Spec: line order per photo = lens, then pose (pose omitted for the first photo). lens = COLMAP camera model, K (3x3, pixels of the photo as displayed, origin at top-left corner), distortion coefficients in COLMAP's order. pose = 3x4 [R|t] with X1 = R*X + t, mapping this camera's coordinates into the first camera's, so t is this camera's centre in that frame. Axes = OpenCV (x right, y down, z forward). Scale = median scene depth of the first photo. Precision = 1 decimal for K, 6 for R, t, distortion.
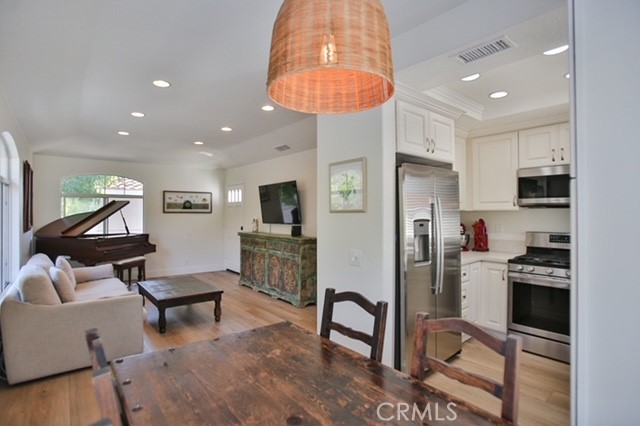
lens RADIAL K [[326.0, 0, 317.8], [0, 326.0, 211.3], [0, 0, 1]] dist [-0.071622, 0.026045]
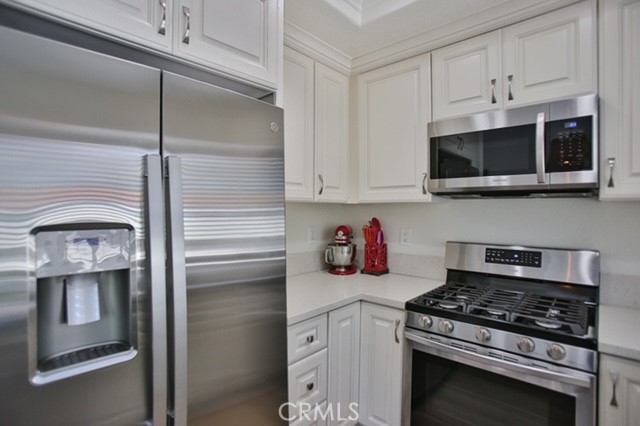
lens RADIAL K [[326.0, 0, 315.5], [0, 326.0, 211.1], [0, 0, 1]] dist [-0.071622, 0.026045]
pose [[0.991201, 0.001079, 0.132364, 0.398447], [-0.002575, 0.999935, 0.011126, 0.006921], [-0.132343, -0.011369, 0.991139, 0.533726]]
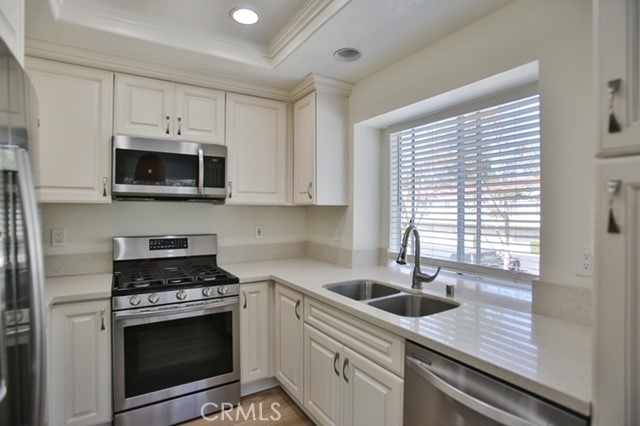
lens RADIAL K [[326.0, 0, 319.3], [0, 326.0, 209.2], [0, 0, 1]] dist [-0.071622, 0.026045]
pose [[0.131974, 0.001287, 0.991252, 0.094467], [-0.008135, 0.999967, -0.000215, 0.005308], [-0.991220, -0.008036, 0.131980, 0.570093]]
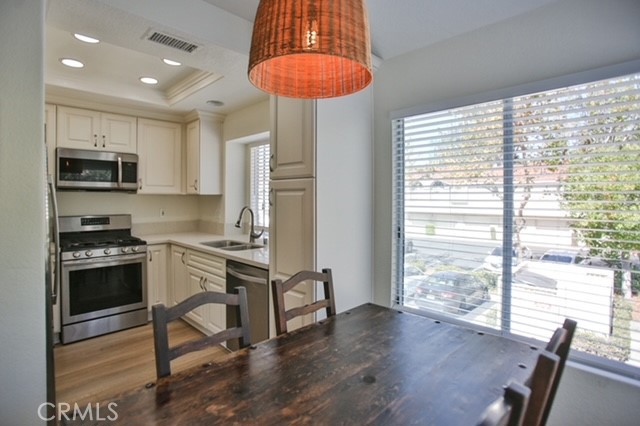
lens RADIAL K [[326.0, 0, 310.0], [0, 326.0, 198.8], [0, 0, 1]] dist [-0.071622, 0.026045]
pose [[-0.074192, -0.008424, 0.997208, -0.340027], [-0.009243, 0.999927, 0.007759, -0.001208], [-0.997201, -0.008642, -0.074264, 0.369248]]
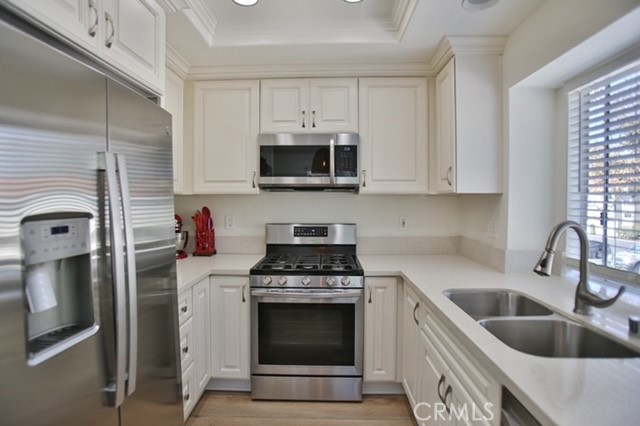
lens RADIAL K [[326.0, 0, 322.0], [0, 326.0, 204.9], [0, 0, 1]] dist [-0.071622, 0.026045]
pose [[0.657998, -0.012179, 0.752921, 0.201573], [-0.002630, 0.999826, 0.018471, 0.008011], [-0.753015, -0.014134, 0.657851, 0.462409]]
